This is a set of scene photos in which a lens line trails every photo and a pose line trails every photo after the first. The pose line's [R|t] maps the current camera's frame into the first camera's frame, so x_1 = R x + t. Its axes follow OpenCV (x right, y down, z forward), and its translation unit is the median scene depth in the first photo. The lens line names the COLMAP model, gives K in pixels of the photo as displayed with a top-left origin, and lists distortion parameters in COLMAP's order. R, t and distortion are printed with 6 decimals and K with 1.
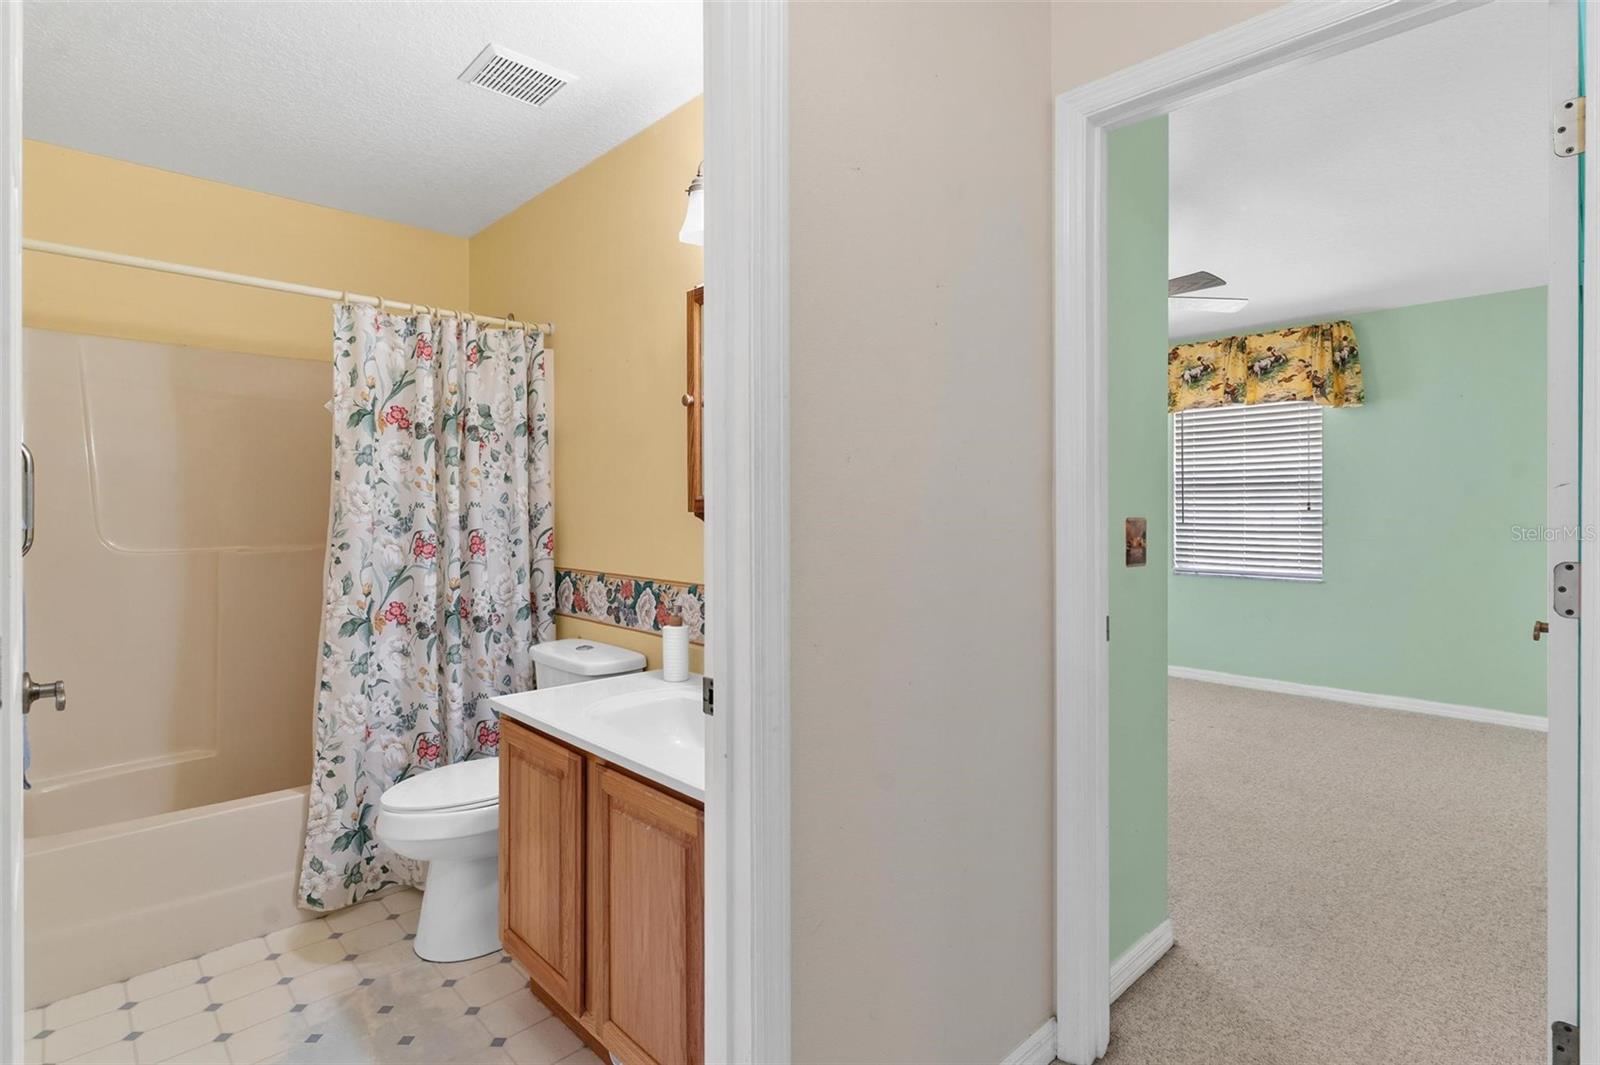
lens RADIAL K [[786.4, 0, 794.9], [0, 786.4, 514.4], [0, 0, 1]] dist [0.002507, -0.000385]
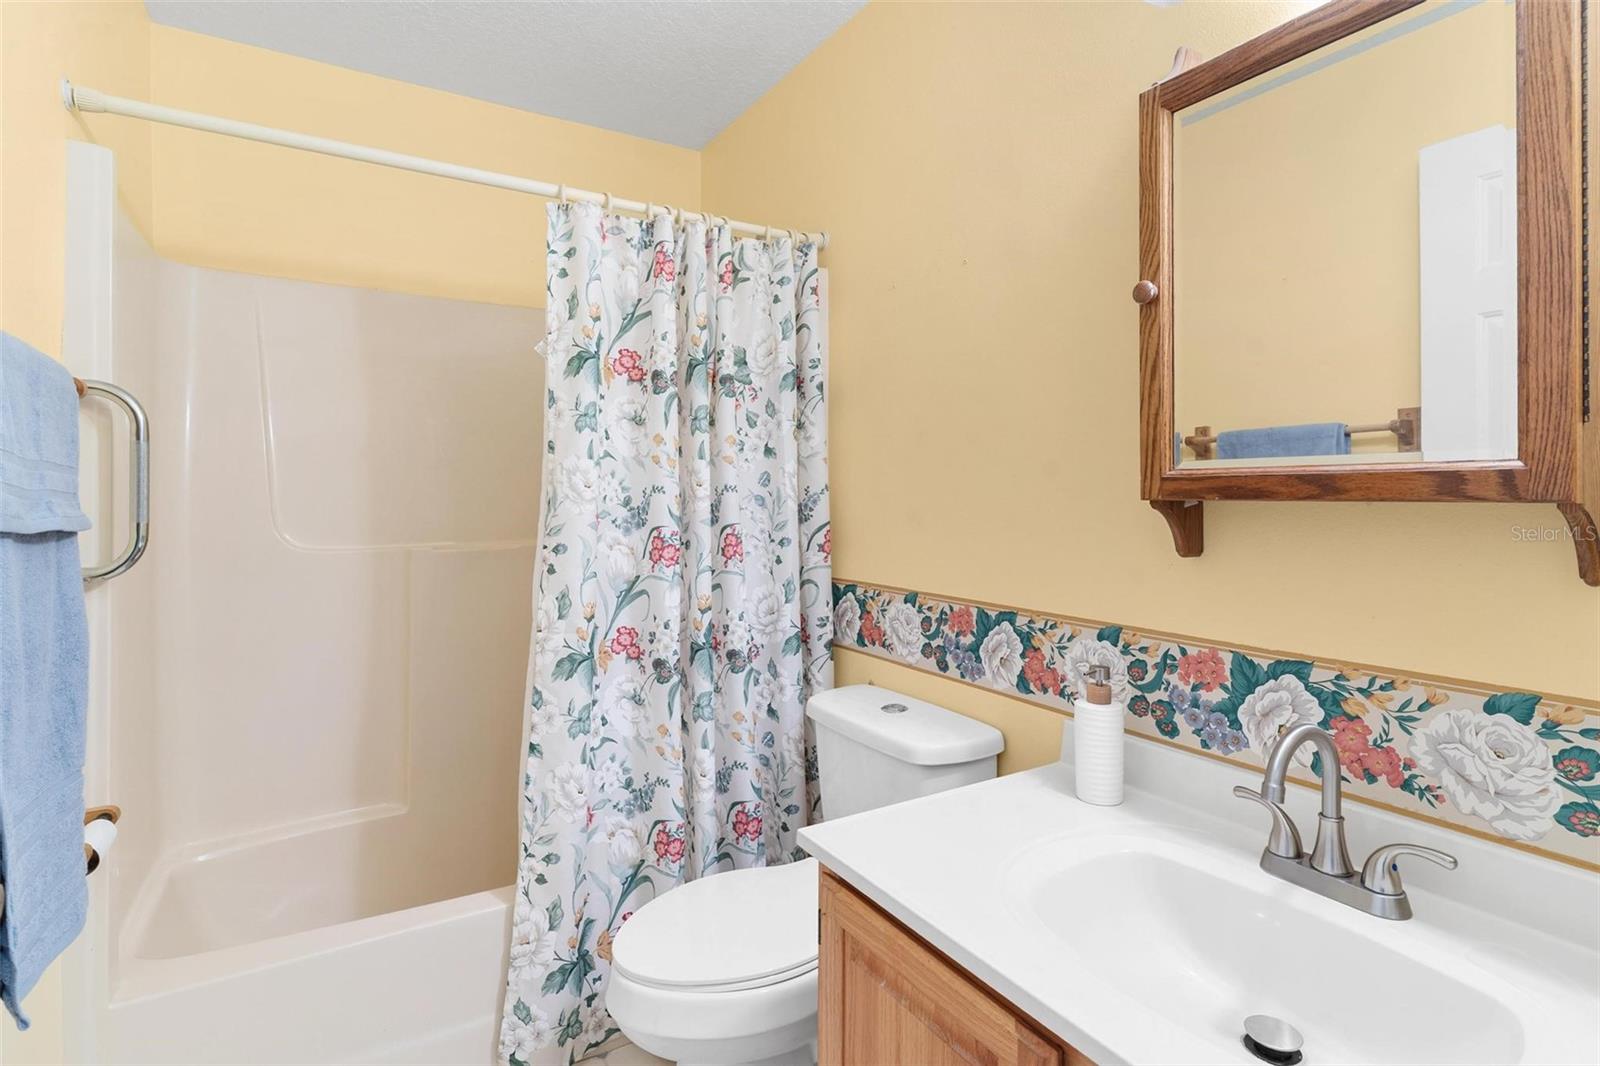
lens RADIAL K [[792.0, 0, 794.0], [0, 792.0, 497.3], [0, 0, 1]] dist [0.000599, 0.000031]
pose [[0.976135, 0.000944, -0.217162, -0.210313], [-0.002064, 0.999986, -0.004931, -0.001392], [0.217154, 0.005262, 0.976123, 0.347876]]
